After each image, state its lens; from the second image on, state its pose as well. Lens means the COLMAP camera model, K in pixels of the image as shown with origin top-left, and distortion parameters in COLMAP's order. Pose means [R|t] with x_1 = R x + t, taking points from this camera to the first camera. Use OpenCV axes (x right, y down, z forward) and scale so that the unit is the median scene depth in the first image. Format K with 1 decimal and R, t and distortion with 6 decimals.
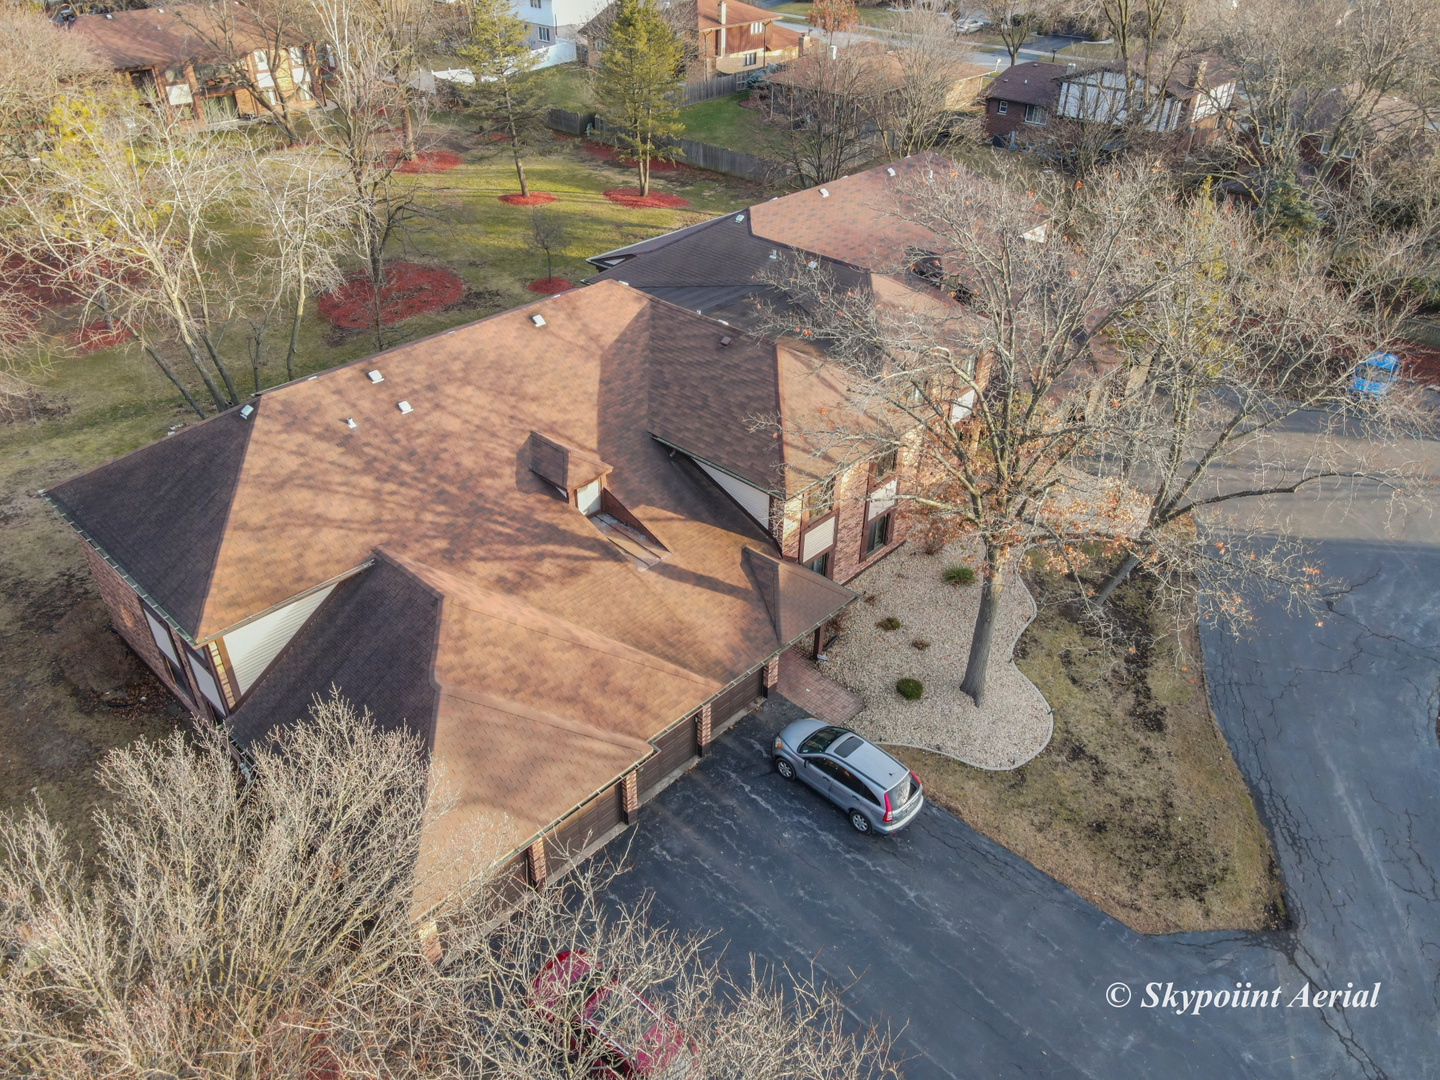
lens RADIAL K [[1033.1, 0, 720.0], [0, 1033.1, 540.0], [0, 0, 1]] dist [-0.007701, 0.052100]
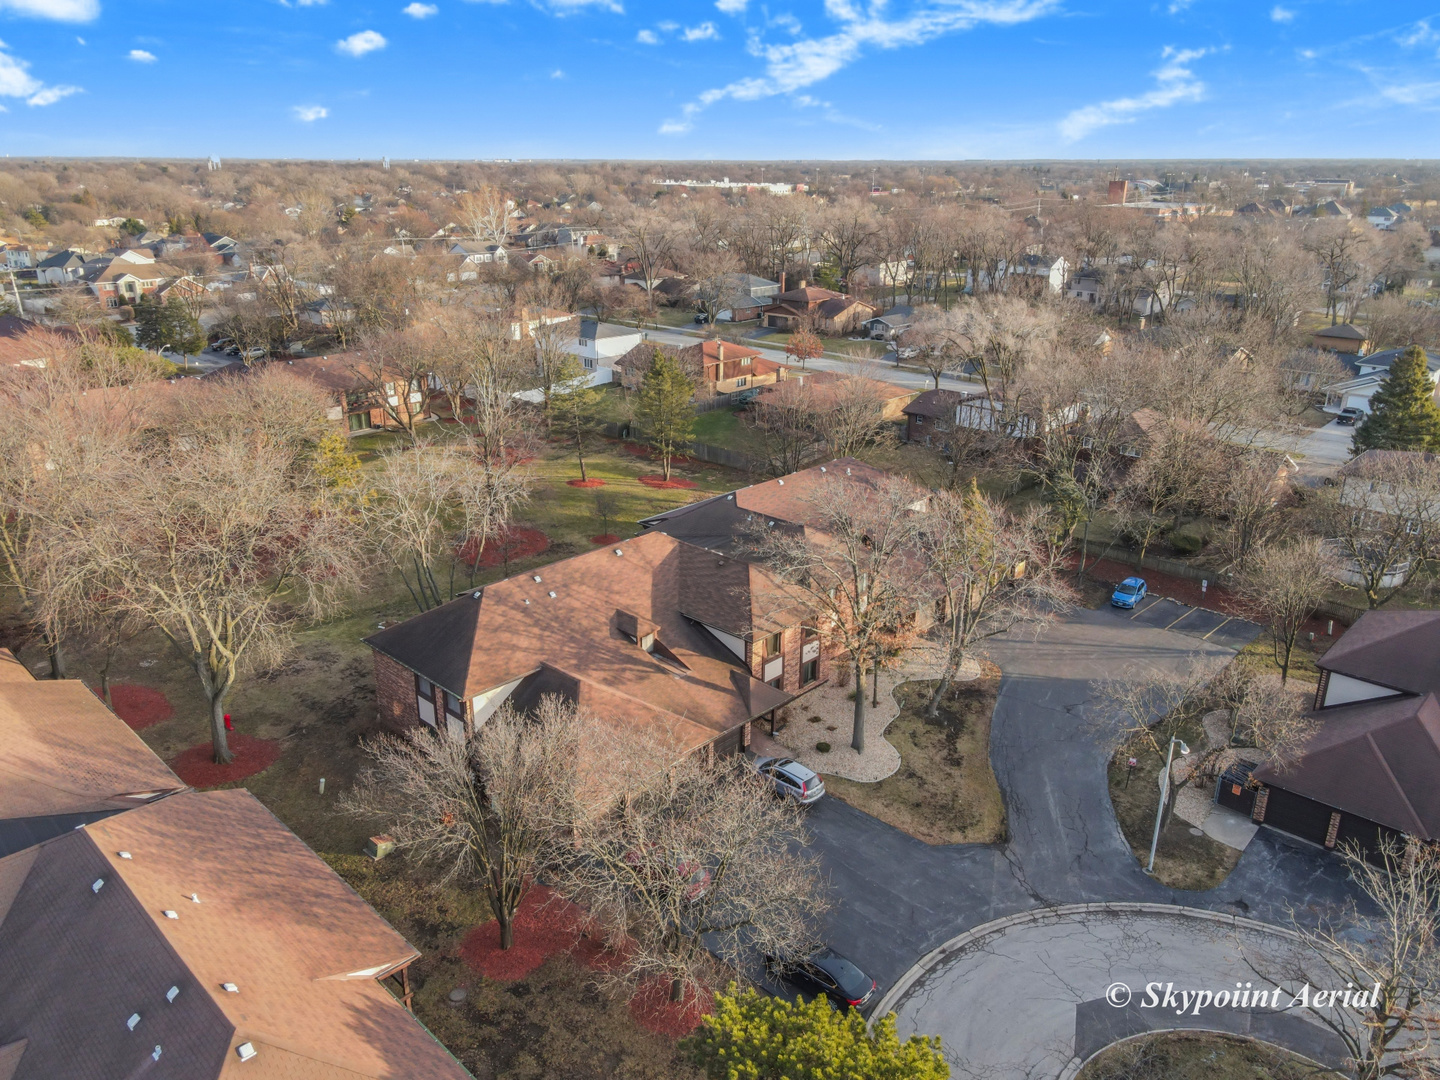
lens RADIAL K [[1033.1, 0, 720.0], [0, 1033.1, 540.0], [0, 0, 1]] dist [-0.007701, 0.052100]
pose [[0.999990, -0.004170, -0.001480, 0.006390], [0.003665, 0.968049, -0.250732, 0.240956], [0.002478, 0.250725, 0.968055, -0.829597]]
